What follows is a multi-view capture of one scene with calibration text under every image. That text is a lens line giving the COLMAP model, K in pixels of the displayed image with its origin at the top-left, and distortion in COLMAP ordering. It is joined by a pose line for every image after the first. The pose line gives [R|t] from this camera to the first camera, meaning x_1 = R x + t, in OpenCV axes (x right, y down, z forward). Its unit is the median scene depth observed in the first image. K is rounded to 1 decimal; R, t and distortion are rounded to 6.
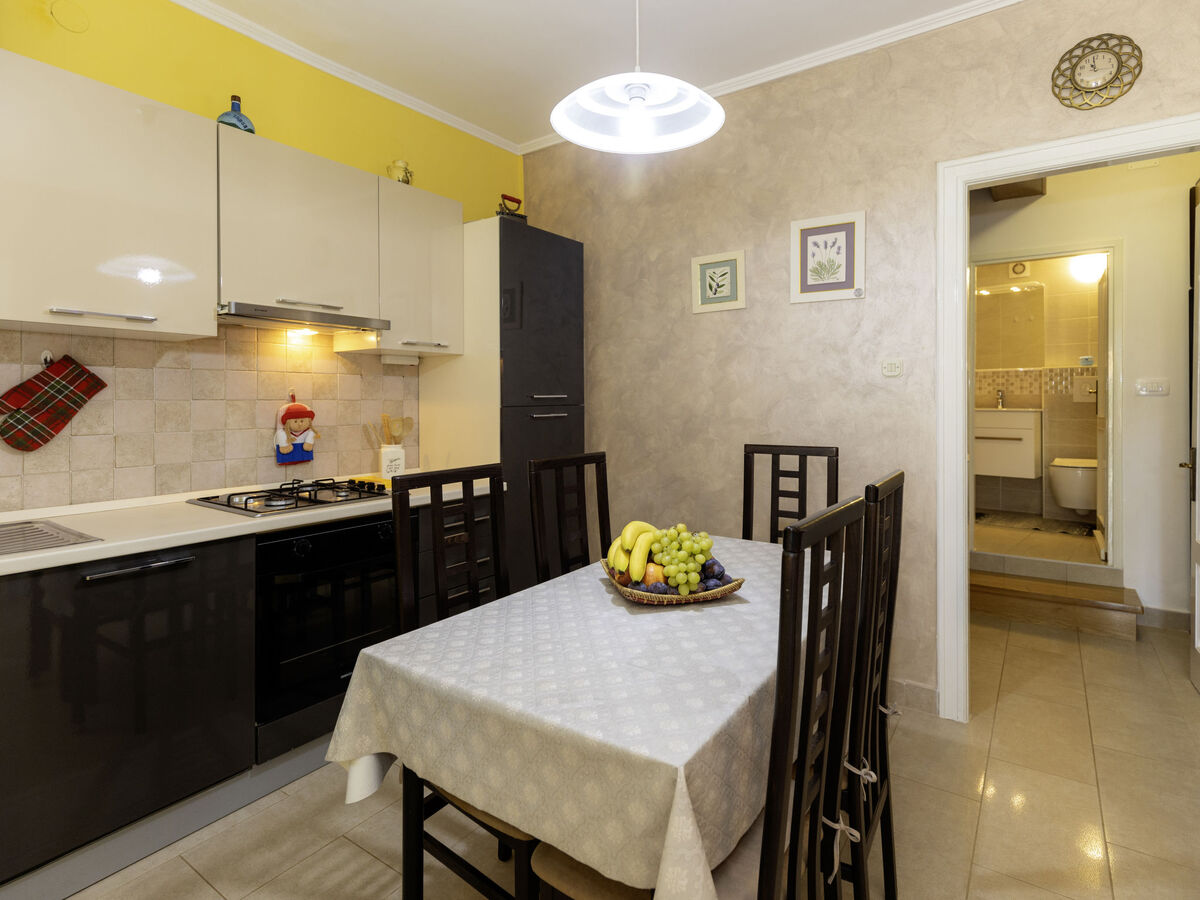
lens RADIAL K [[624.2, 0, 604.1], [0, 624.2, 403.6], [0, 0, 1]] dist [0.000839, -0.000633]
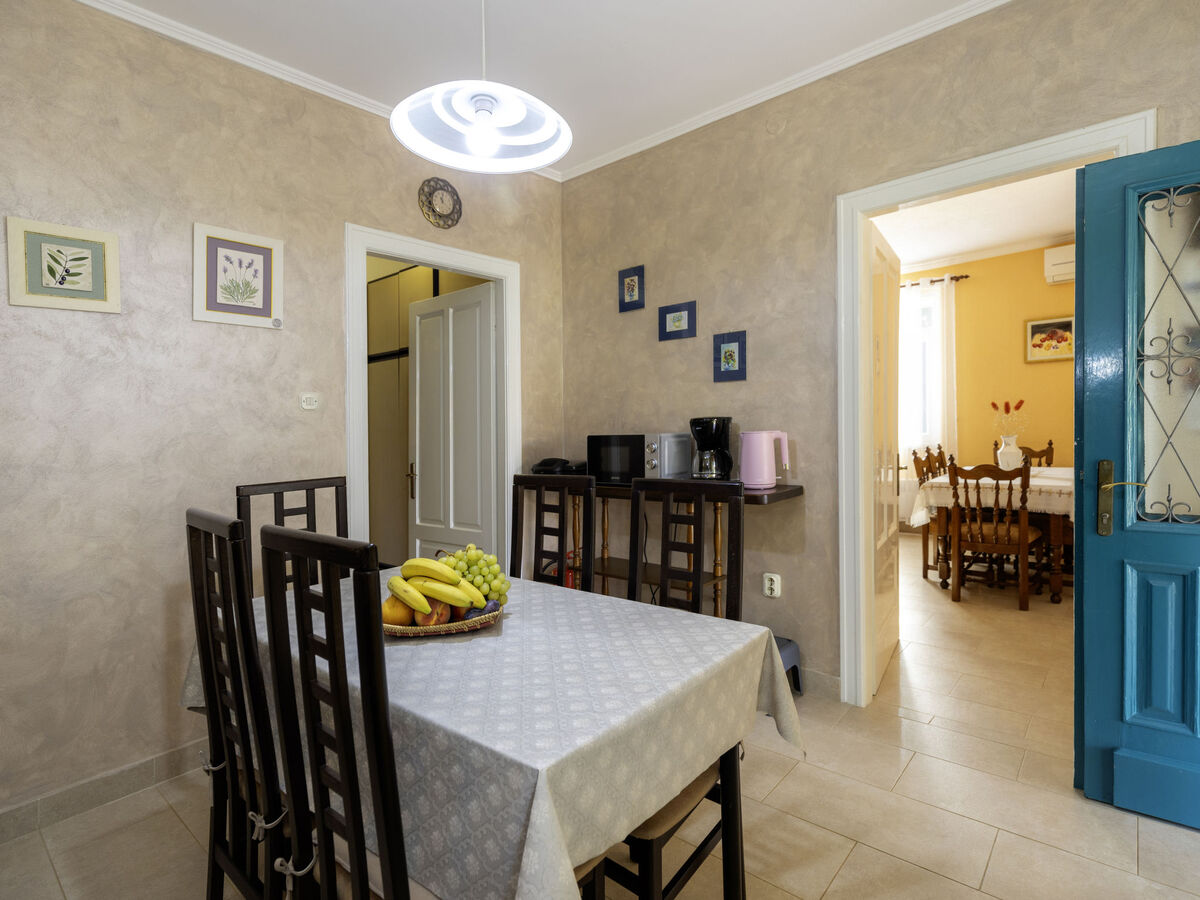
lens RADIAL K [[612.2, 0, 600.0], [0, 612.2, 450.0], [0, 0, 1]] dist [-0.001525, -0.000484]
pose [[0.100689, -0.036589, 0.994245, -0.484019], [0.043083, 0.998547, 0.032384, 0.010660], [-0.993985, 0.039574, 0.102119, 0.397773]]
